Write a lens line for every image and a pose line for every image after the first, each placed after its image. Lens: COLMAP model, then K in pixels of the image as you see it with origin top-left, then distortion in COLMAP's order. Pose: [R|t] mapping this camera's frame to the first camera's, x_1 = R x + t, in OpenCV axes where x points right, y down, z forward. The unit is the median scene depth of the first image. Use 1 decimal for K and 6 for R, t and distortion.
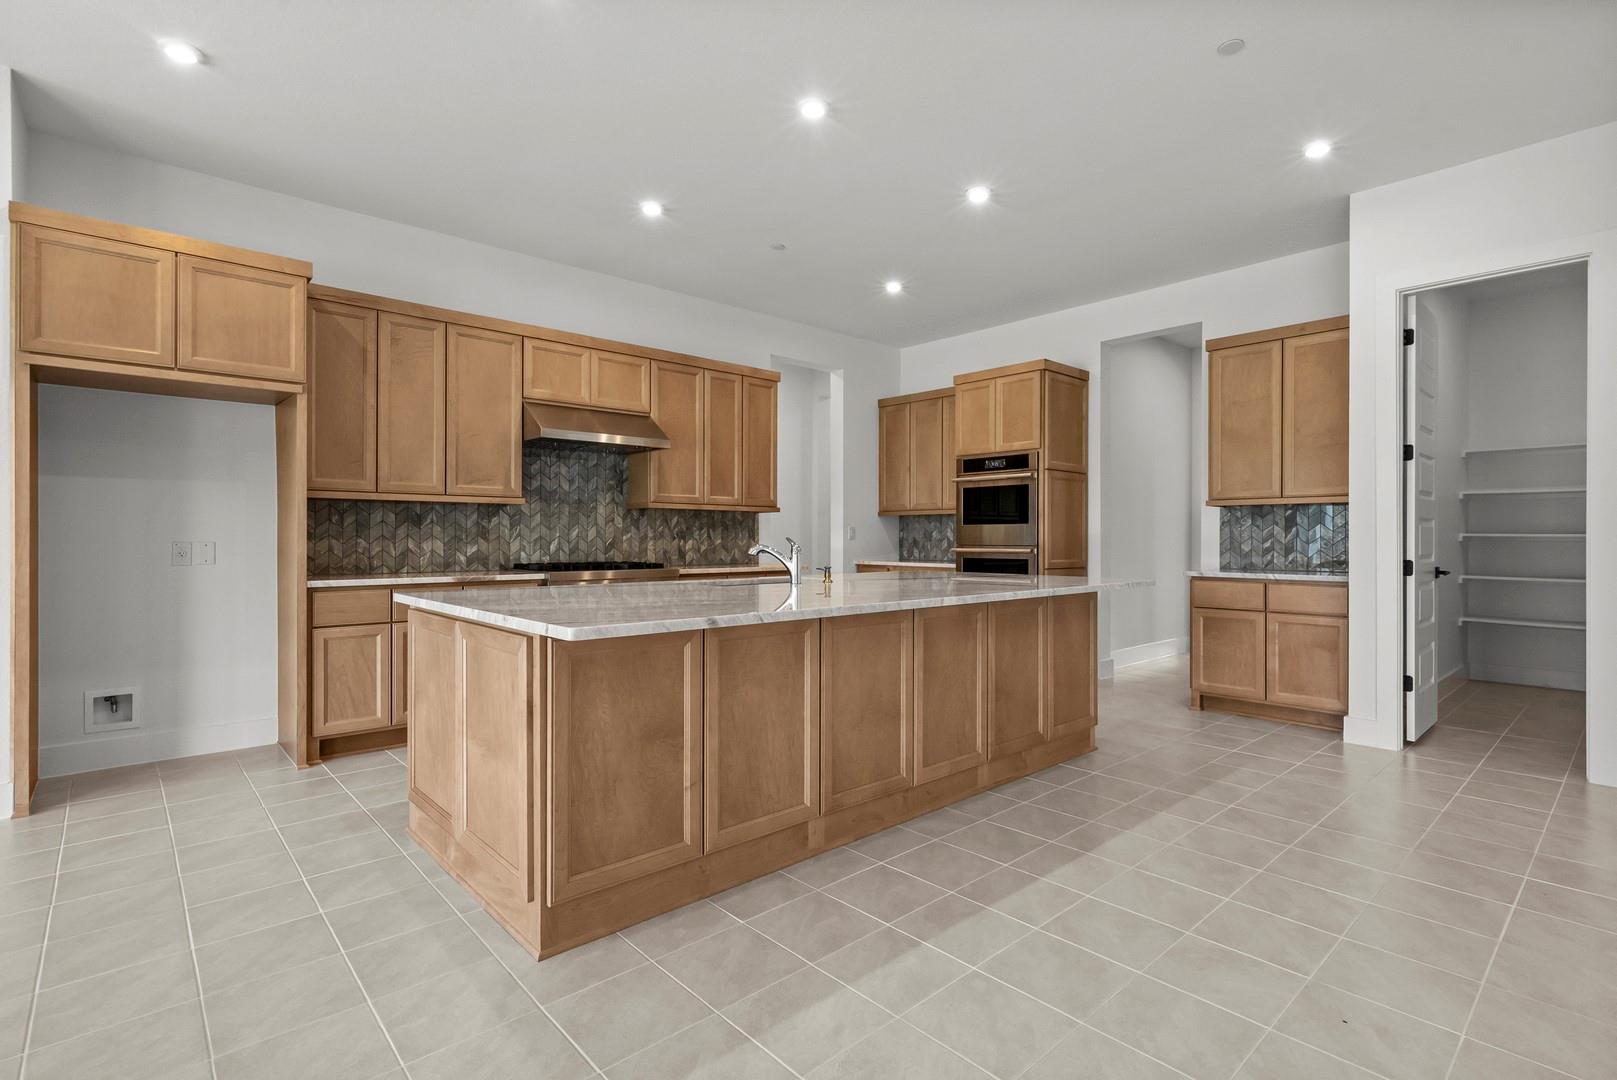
lens RADIAL K [[754.6, 0, 808.5], [0, 754.6, 540.0], [0, 0, 1]] dist [0.000985, 0.000083]
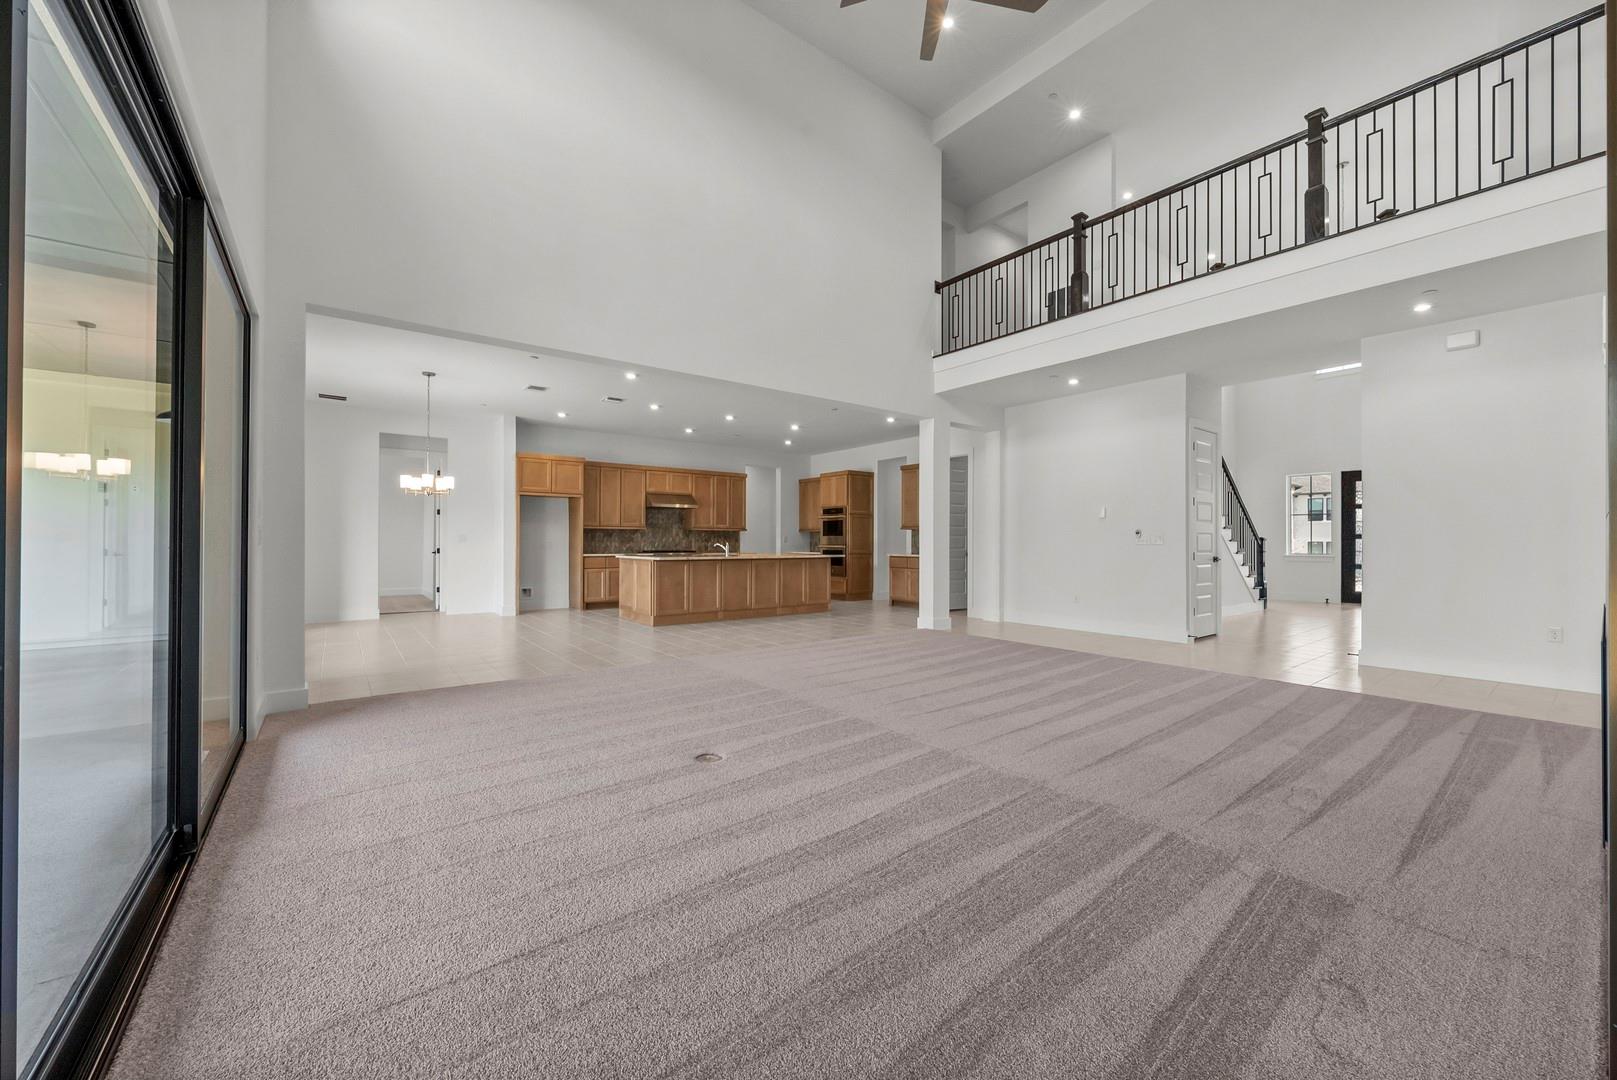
lens RADIAL K [[591.6, 0, 808.5], [0, 591.6, 540.0], [0, 0, 1]] dist [-0.001927, -0.000063]
pose [[0.997210, 0.000215, -0.074653, 0.349078], [-0.000770, 0.999972, -0.007408, 0.006921], [0.074649, 0.007445, 0.997182, -1.029385]]
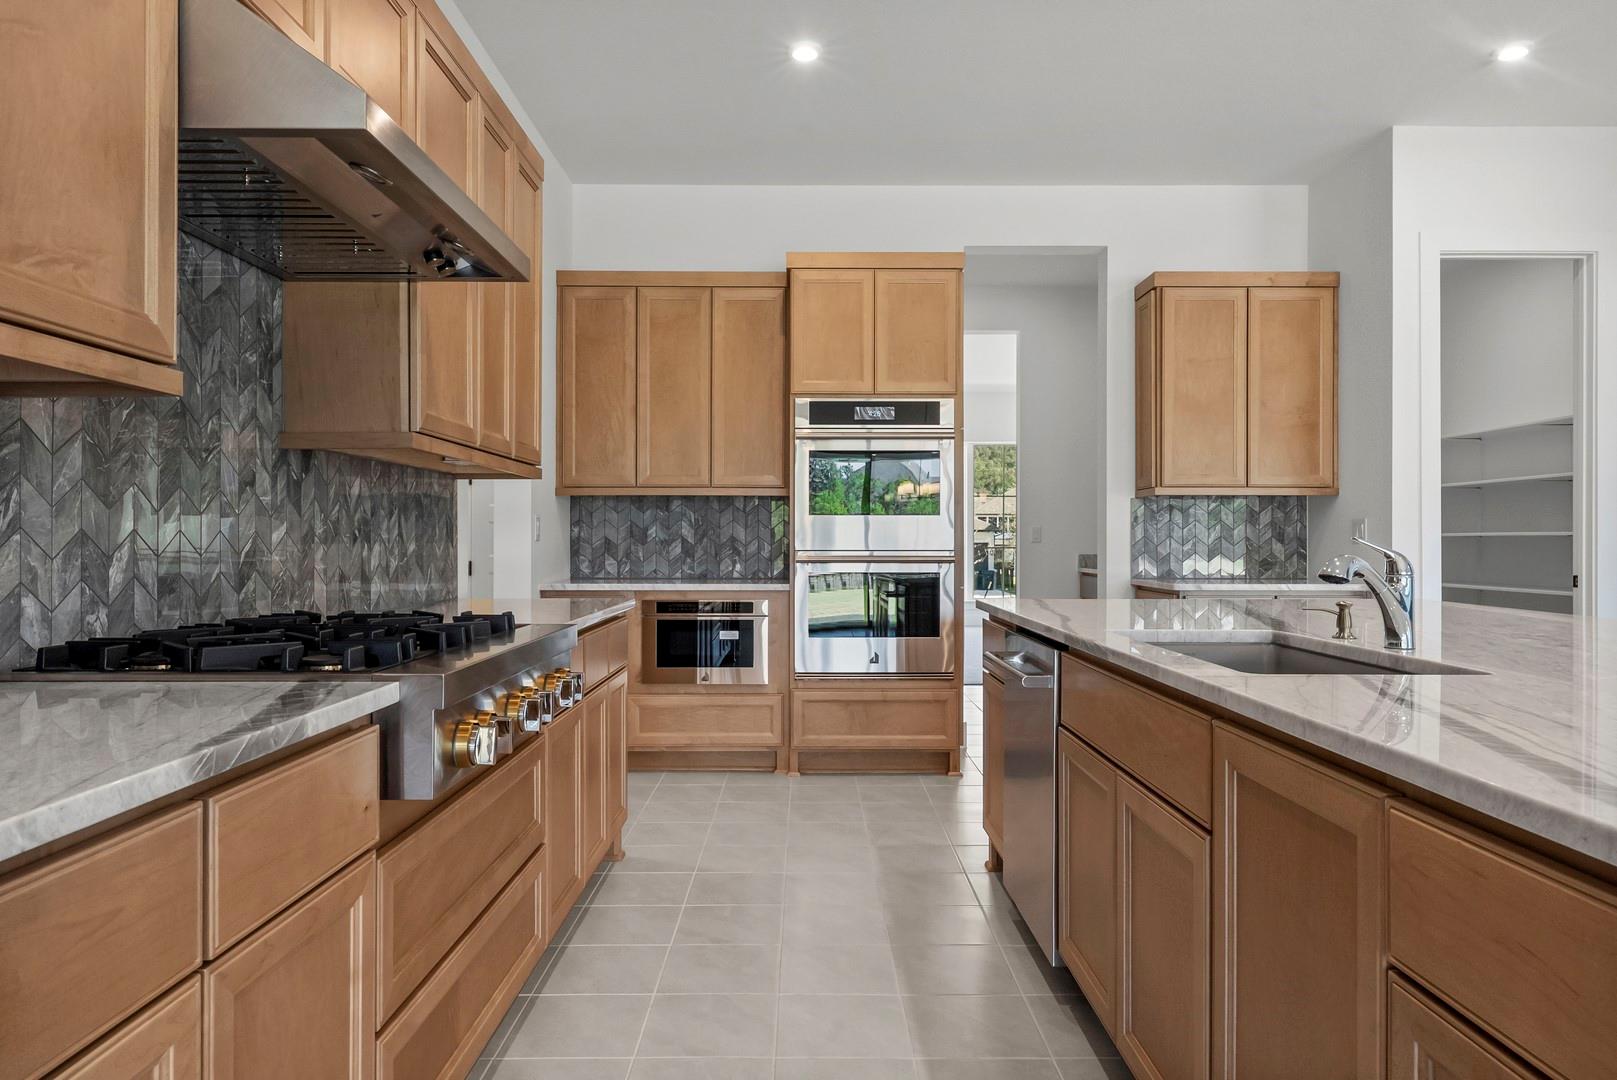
lens RADIAL K [[1013.7, 0, 808.5], [0, 1013.7, 540.0], [0, 0, 1]] dist [0.004649, 0.001197]
pose [[0.670461, -0.001323, 0.741944, -0.425382], [0.001831, 0.999998, 0.000129, -0.001568], [-0.741942, 0.001272, 0.670462, 0.564260]]
